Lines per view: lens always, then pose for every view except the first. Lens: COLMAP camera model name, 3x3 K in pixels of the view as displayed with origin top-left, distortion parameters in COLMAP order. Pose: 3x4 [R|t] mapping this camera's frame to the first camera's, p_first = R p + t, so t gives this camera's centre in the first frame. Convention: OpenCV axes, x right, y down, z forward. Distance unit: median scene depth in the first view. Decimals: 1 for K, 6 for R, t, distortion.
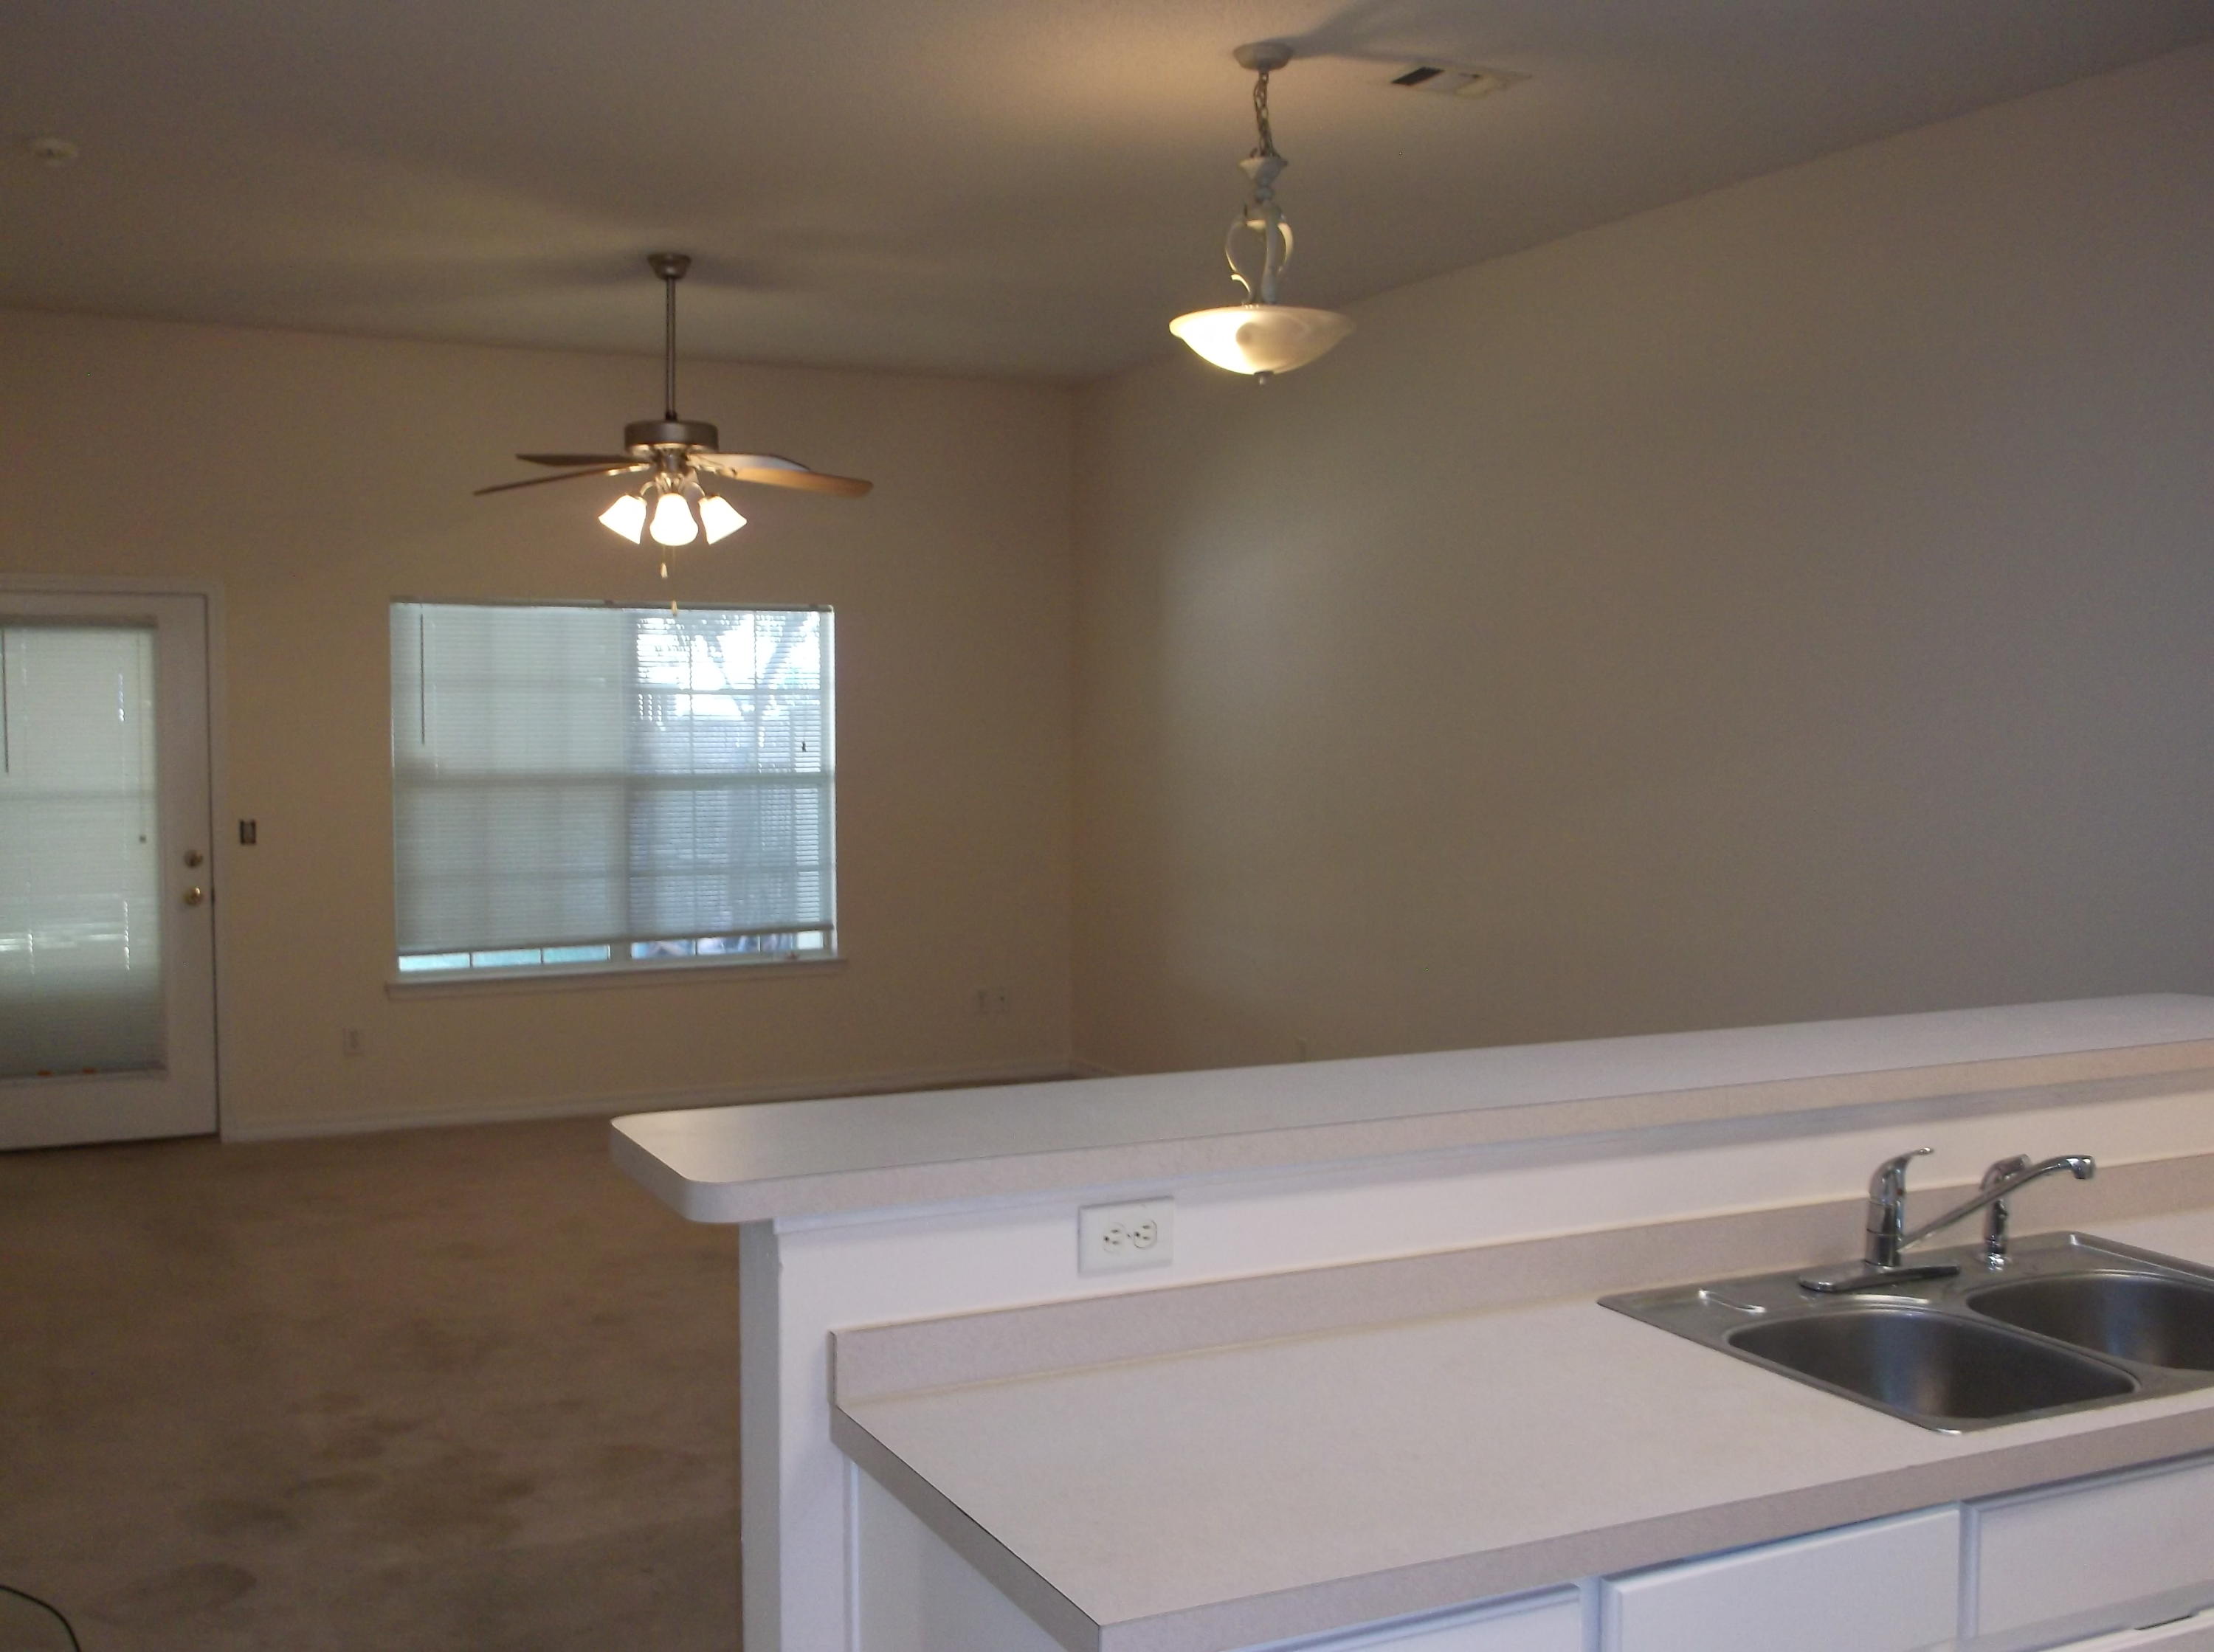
lens RADIAL K [[2192.2, 0, 1111.1], [0, 2192.2, 810.7], [0, 0, 1]] dist [0.001451, 0.000000]
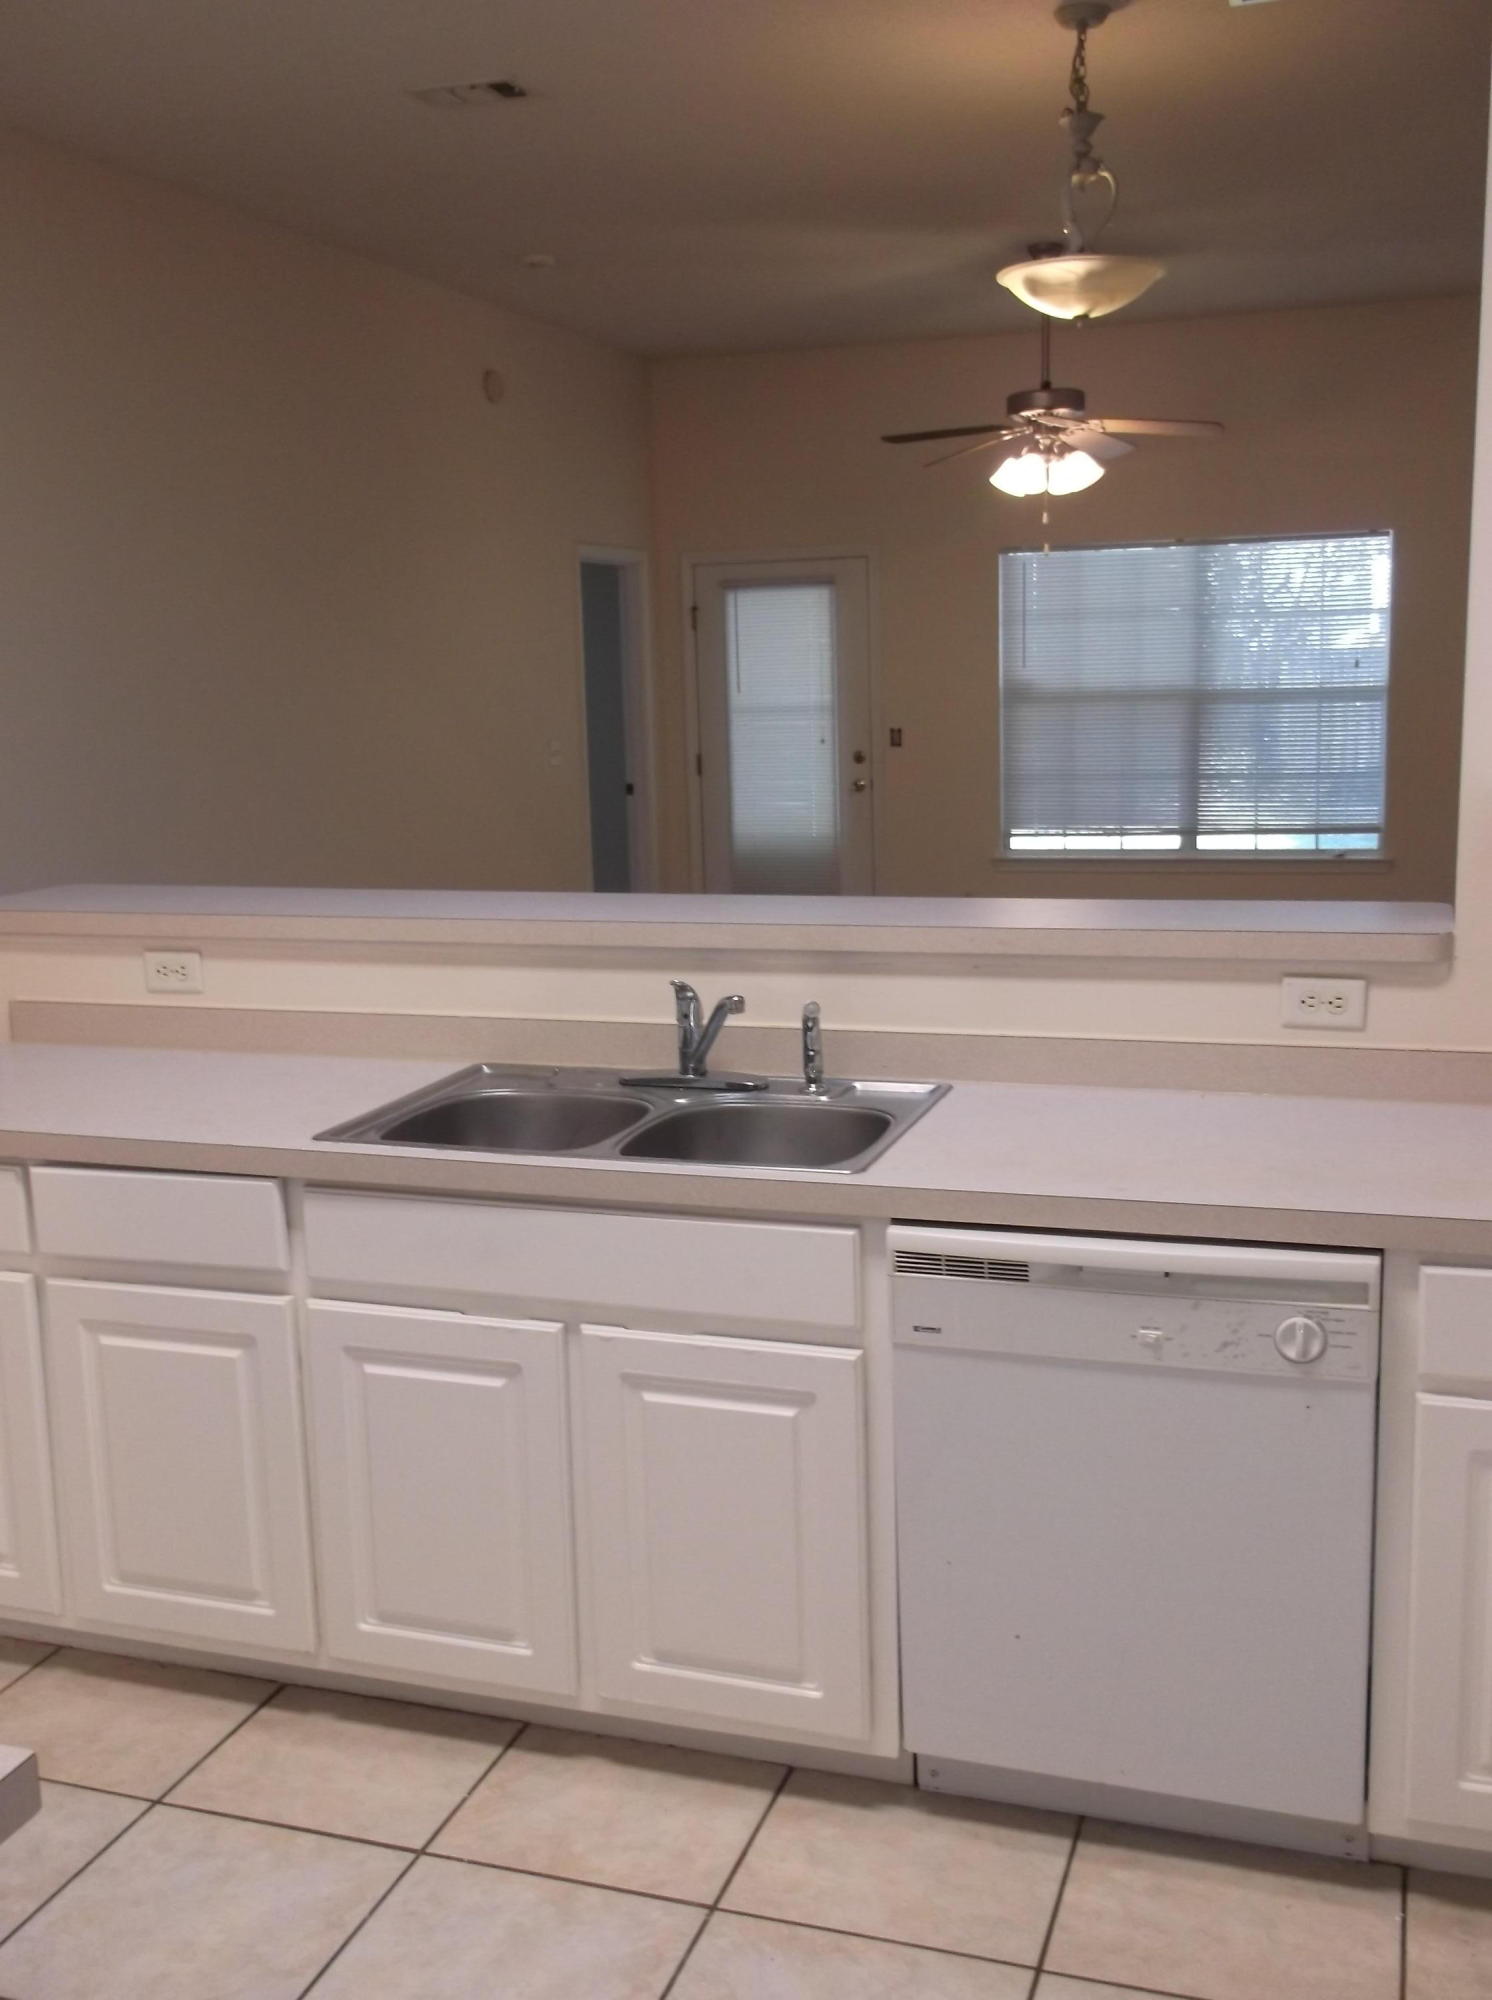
lens RADIAL K [[1980.5, 0, 754.7], [0, 1980.5, 1008.1], [0, 0, 1]] dist [0.001451, 0.000000]
pose [[0.707588, 0.102524, -0.699148, 0.419829], [-0.004704, 0.990080, 0.140425, 0.004453], [0.706609, -0.096074, 0.701052, 0.087885]]
